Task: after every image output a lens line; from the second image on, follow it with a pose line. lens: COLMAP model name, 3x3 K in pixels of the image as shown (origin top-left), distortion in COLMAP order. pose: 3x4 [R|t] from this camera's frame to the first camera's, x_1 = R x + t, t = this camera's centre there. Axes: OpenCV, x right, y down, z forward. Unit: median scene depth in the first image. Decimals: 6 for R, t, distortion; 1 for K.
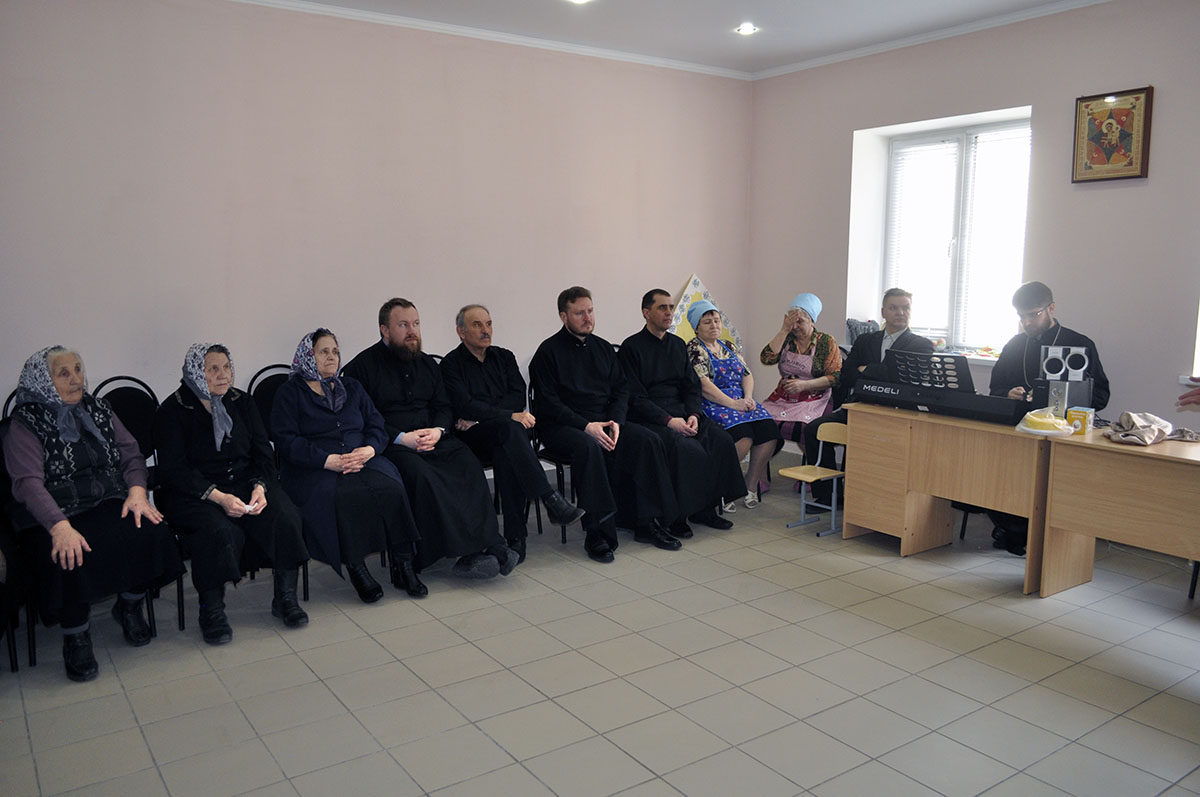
lens RADIAL K [[932.0, 0, 600.4], [0, 932.0, 398.5], [0, 0, 1]] dist [-0.012947, -0.003564]
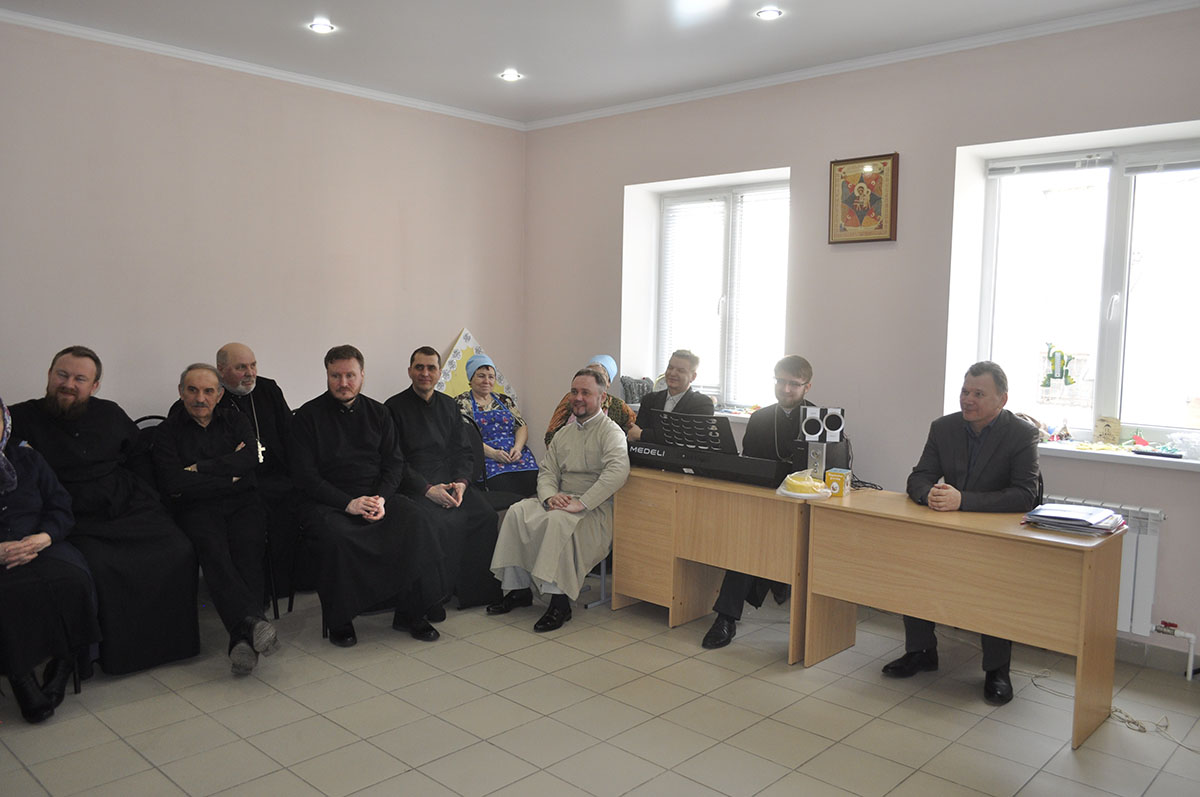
lens RADIAL K [[932.0, 0, 601.8], [0, 932.0, 399.6], [0, 0, 1]] dist [-0.012947, -0.003564]
pose [[0.978650, -0.002403, 0.205520, 0.058562], [0.013572, 0.998505, -0.052951, -0.012744], [-0.205086, 0.054610, 0.977219, 0.069638]]
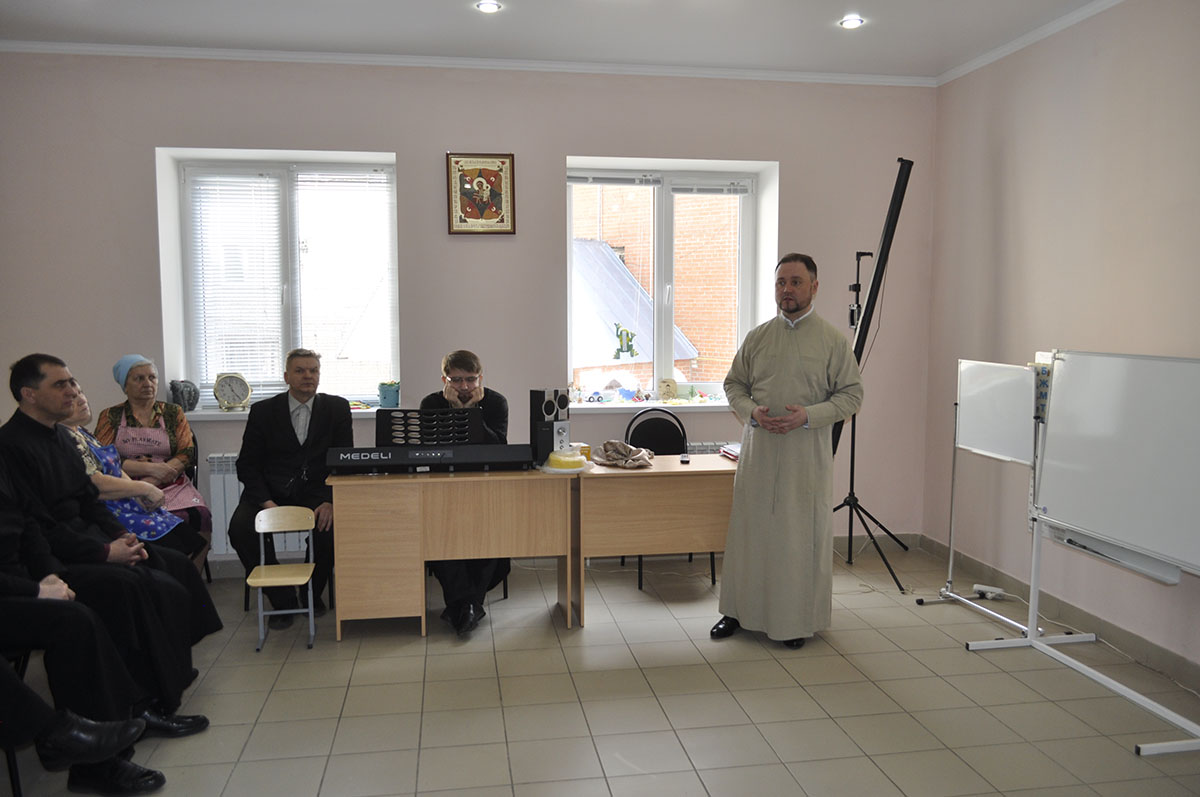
lens RADIAL K [[932.0, 0, 604.3], [0, 932.0, 395.6], [0, 0, 1]] dist [-0.012947, -0.003564]
pose [[0.432745, -0.084622, 0.897536, -0.375636], [0.129754, 0.991065, 0.030880, -0.063614], [-0.892130, 0.103095, 0.439858, 0.412328]]
